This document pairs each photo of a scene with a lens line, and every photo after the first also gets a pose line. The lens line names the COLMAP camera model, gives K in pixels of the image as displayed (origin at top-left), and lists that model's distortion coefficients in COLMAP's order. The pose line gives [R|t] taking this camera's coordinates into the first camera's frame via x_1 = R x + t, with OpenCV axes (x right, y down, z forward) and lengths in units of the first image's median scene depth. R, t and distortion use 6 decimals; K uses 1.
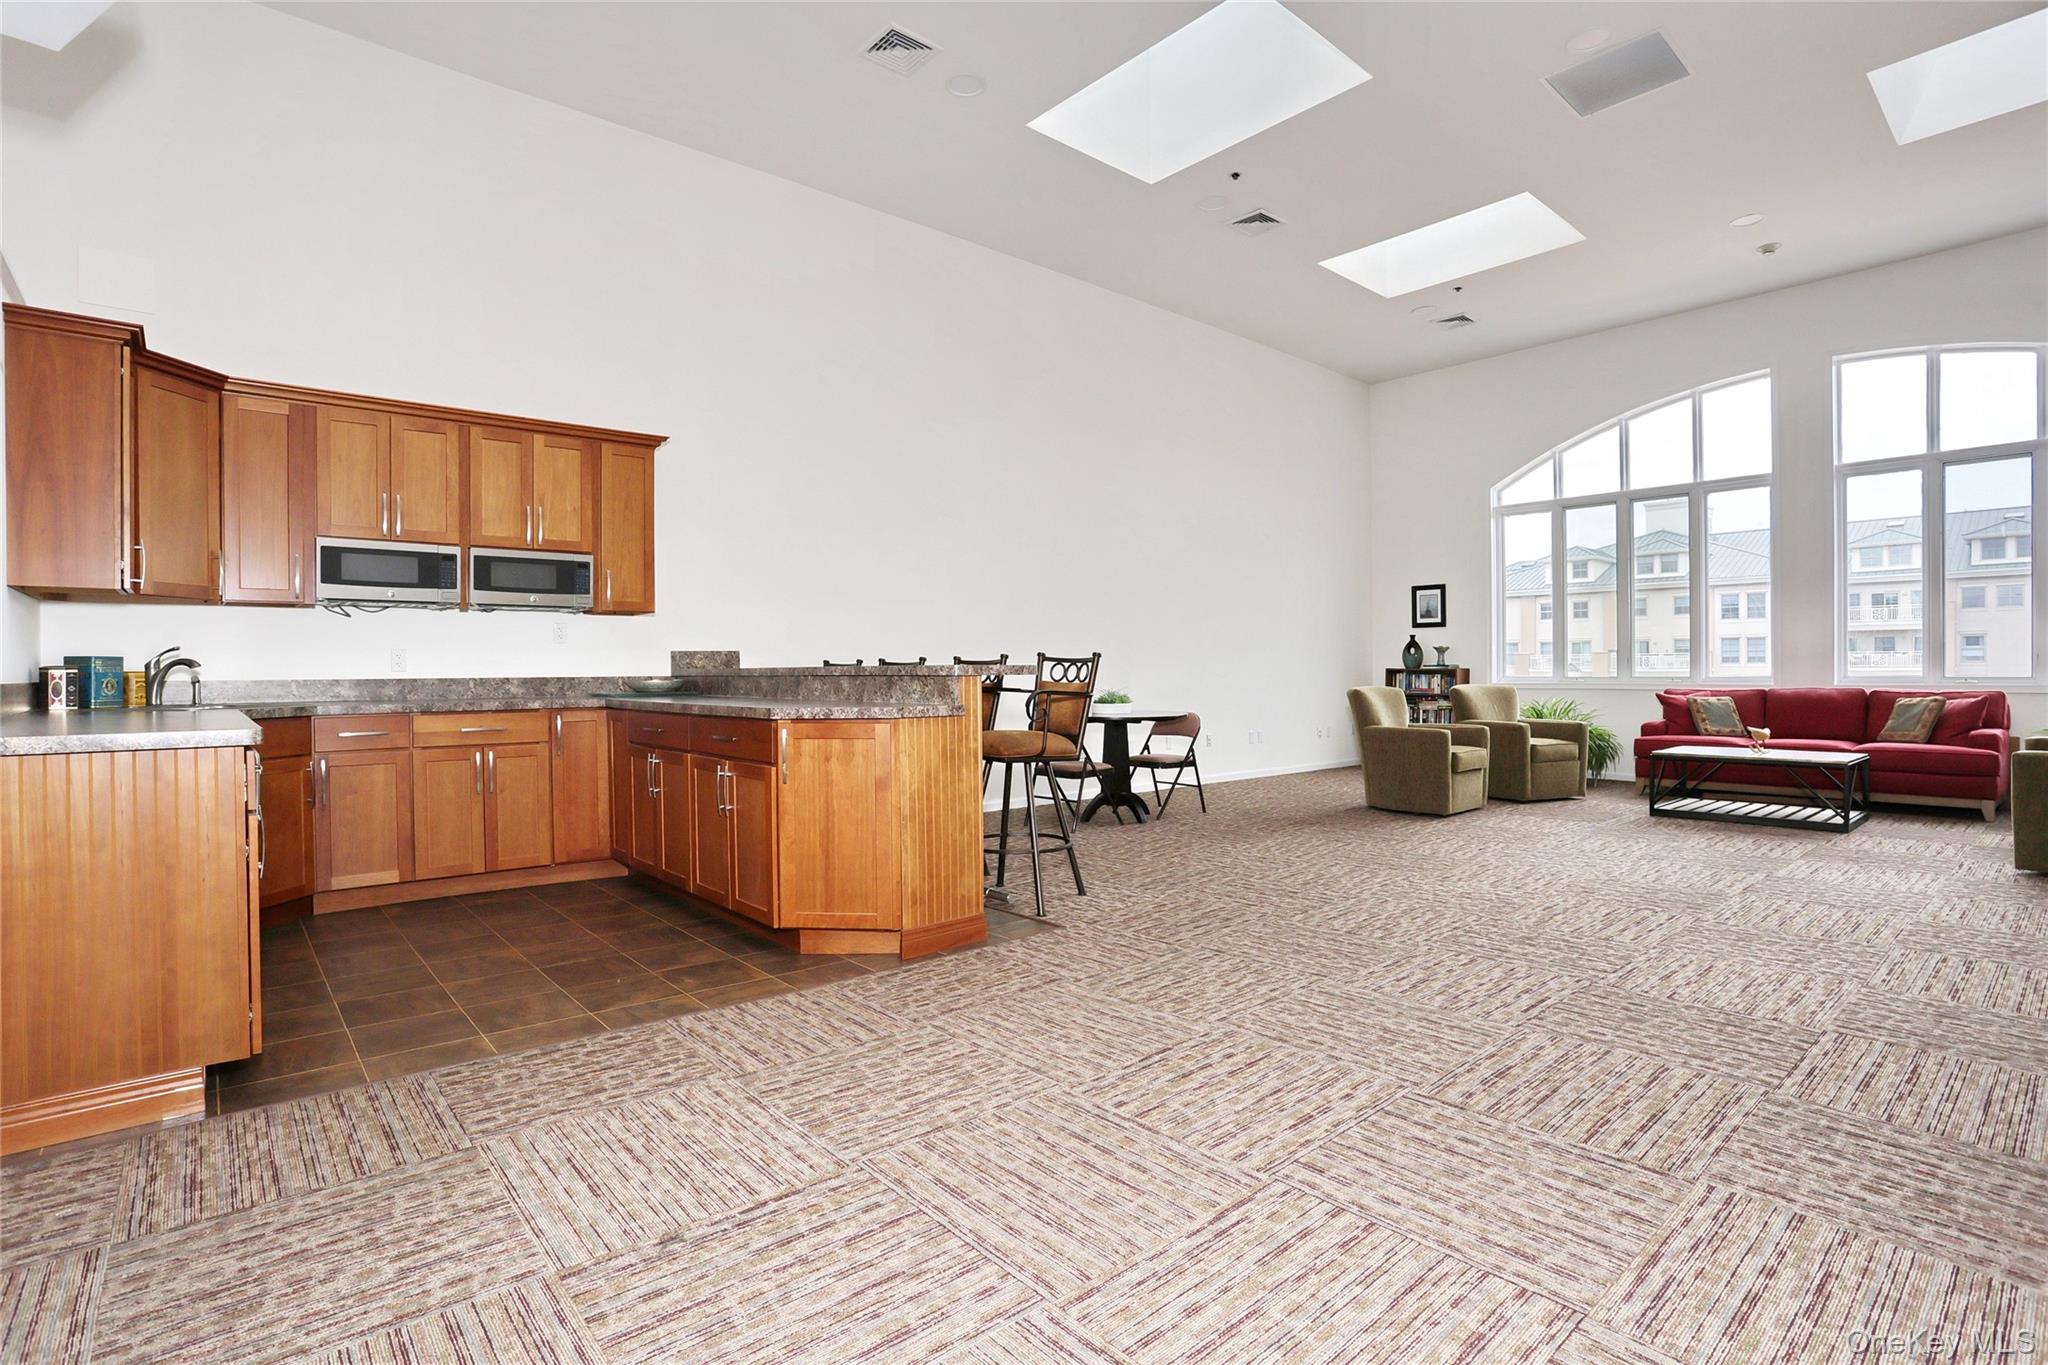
lens RADIAL K [[989.2, 0, 1006.2], [0, 989.2, 683.8], [0, 0, 1]] dist [-0.061894, 0.021700]
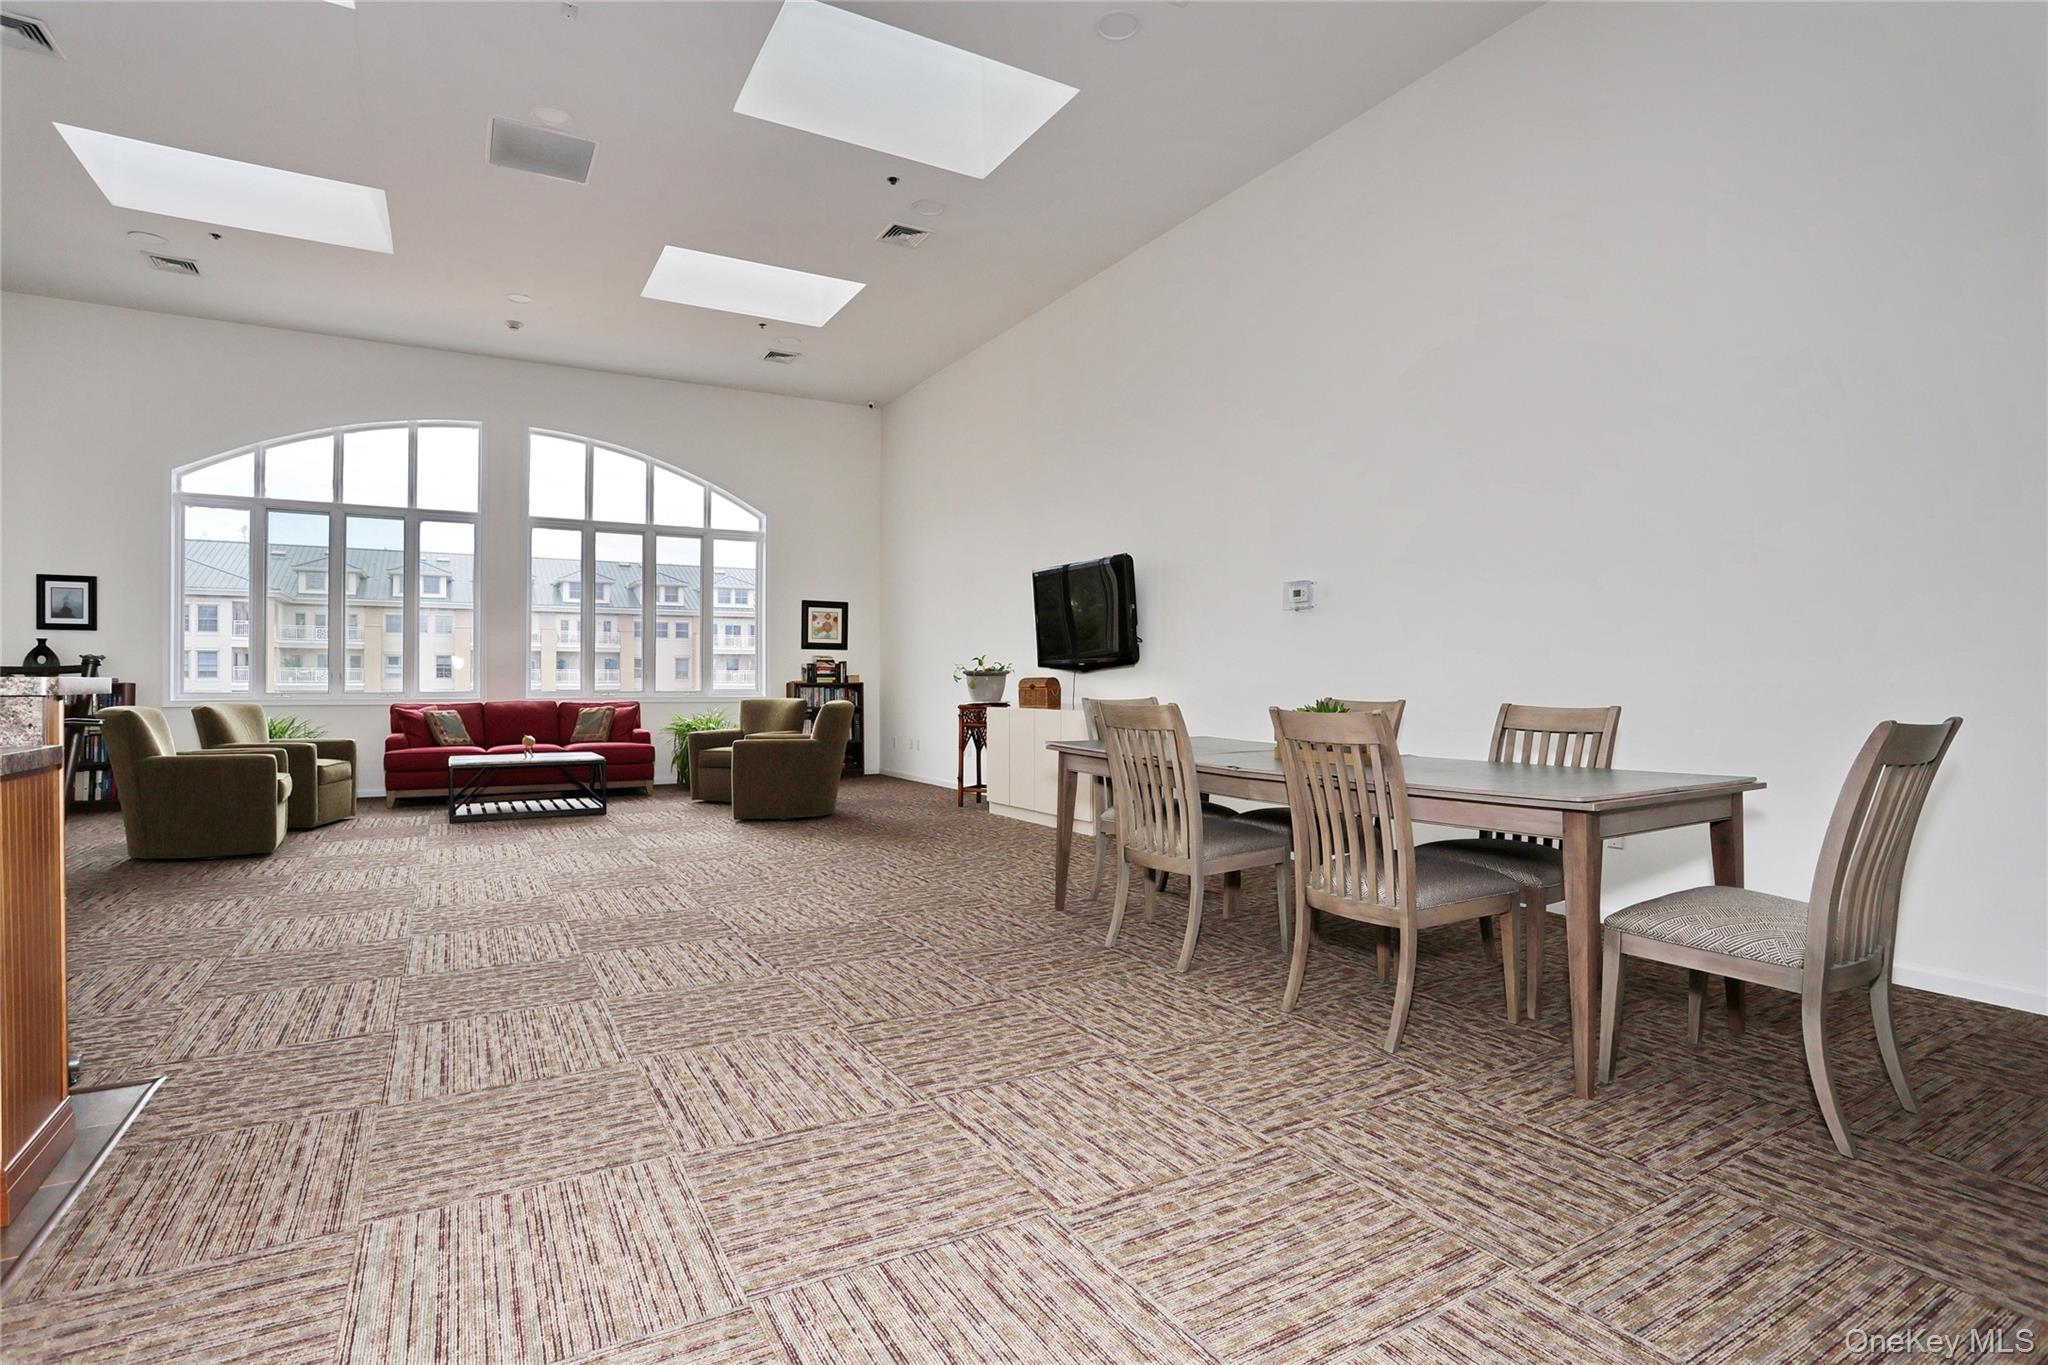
lens RADIAL K [[989.2, 0, 1024.0], [0, 989.2, 685.4], [0, 0, 1]] dist [-0.061894, 0.021700]
pose [[0.182750, 0.003127, 0.983154, -0.362419], [0.010358, 0.999933, -0.005106, -0.003745], [-0.983105, 0.011116, 0.182706, 0.252899]]
